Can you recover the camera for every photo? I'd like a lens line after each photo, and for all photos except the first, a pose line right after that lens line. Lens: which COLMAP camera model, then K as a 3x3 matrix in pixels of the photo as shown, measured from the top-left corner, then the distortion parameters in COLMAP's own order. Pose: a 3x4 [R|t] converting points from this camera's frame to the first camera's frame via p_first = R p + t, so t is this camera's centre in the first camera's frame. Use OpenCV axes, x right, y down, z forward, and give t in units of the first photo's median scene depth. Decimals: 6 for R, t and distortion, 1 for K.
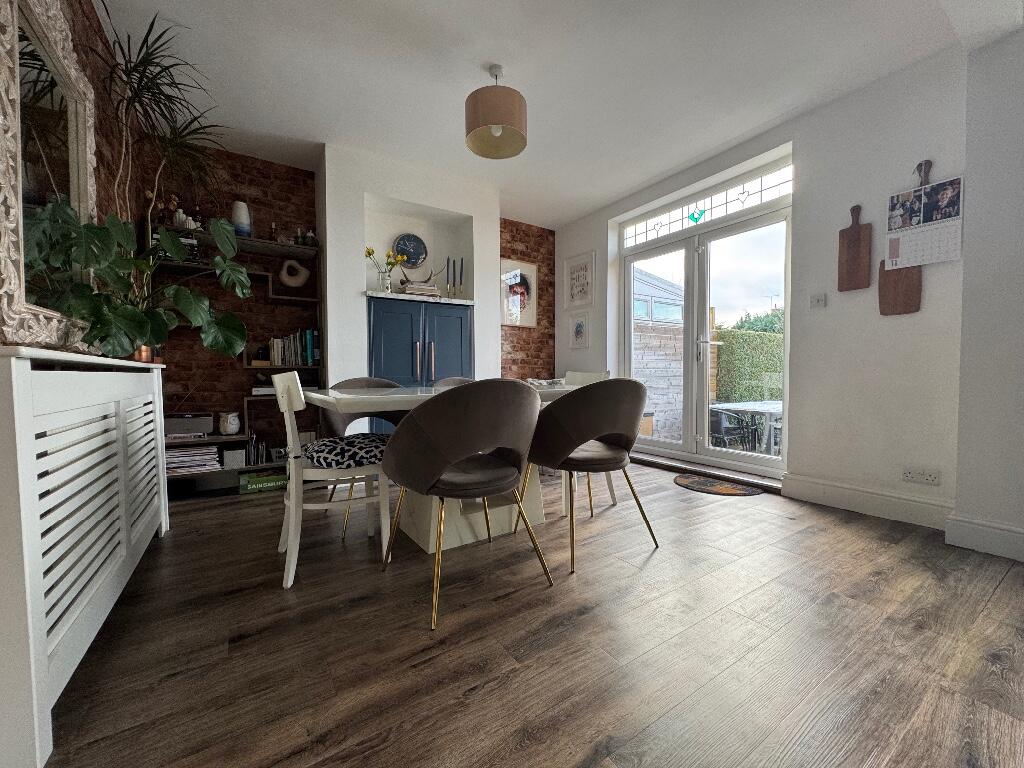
lens RADIAL K [[405.6, 0, 507.6], [0, 405.6, 383.0], [0, 0, 1]] dist [-0.002182, 0.000362]
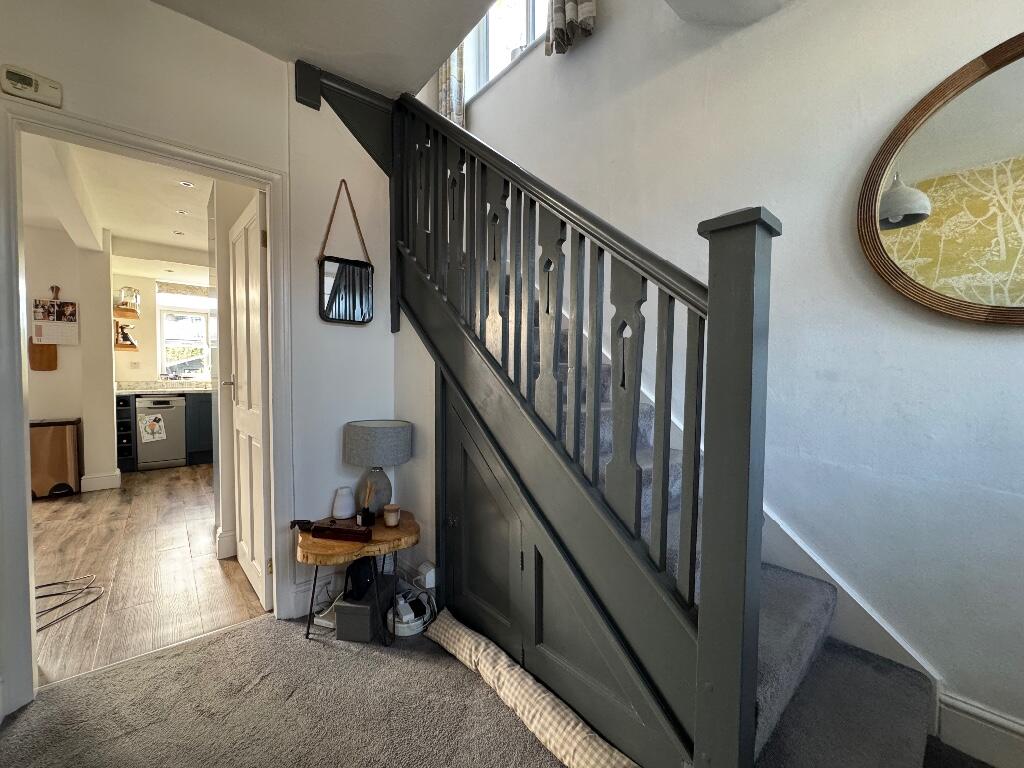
lens RADIAL K [[405.6, 0, 509.0], [0, 405.6, 385.9], [0, 0, 1]] dist [-0.002182, 0.000362]
pose [[-0.132879, -0.022640, 0.990874, -0.938815], [0.032330, 0.999108, 0.027164, -0.087589], [-0.990605, 0.035644, -0.132028, -0.676550]]
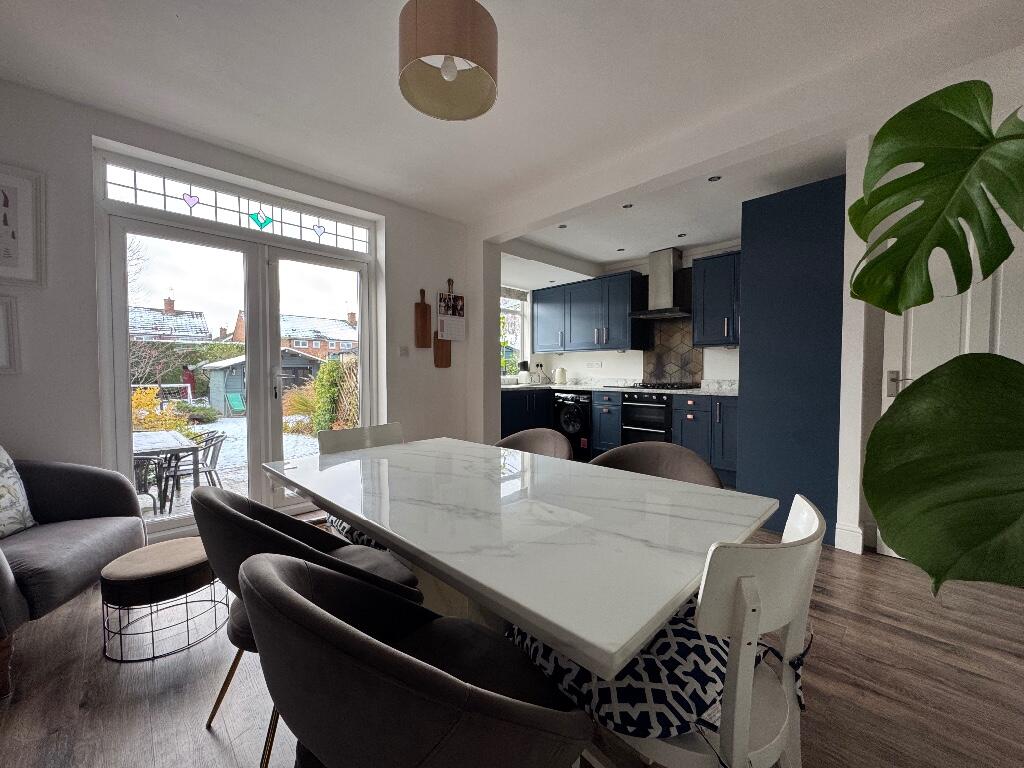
lens RADIAL K [[405.6, 0, 504.5], [0, 405.6, 384.5], [0, 0, 1]] dist [-0.002182, 0.000362]
pose [[-0.187276, -0.012338, 0.982230, -0.642988], [0.040428, 0.998977, 0.020256, -0.122404], [-0.981475, 0.043503, -0.186585, 1.041506]]
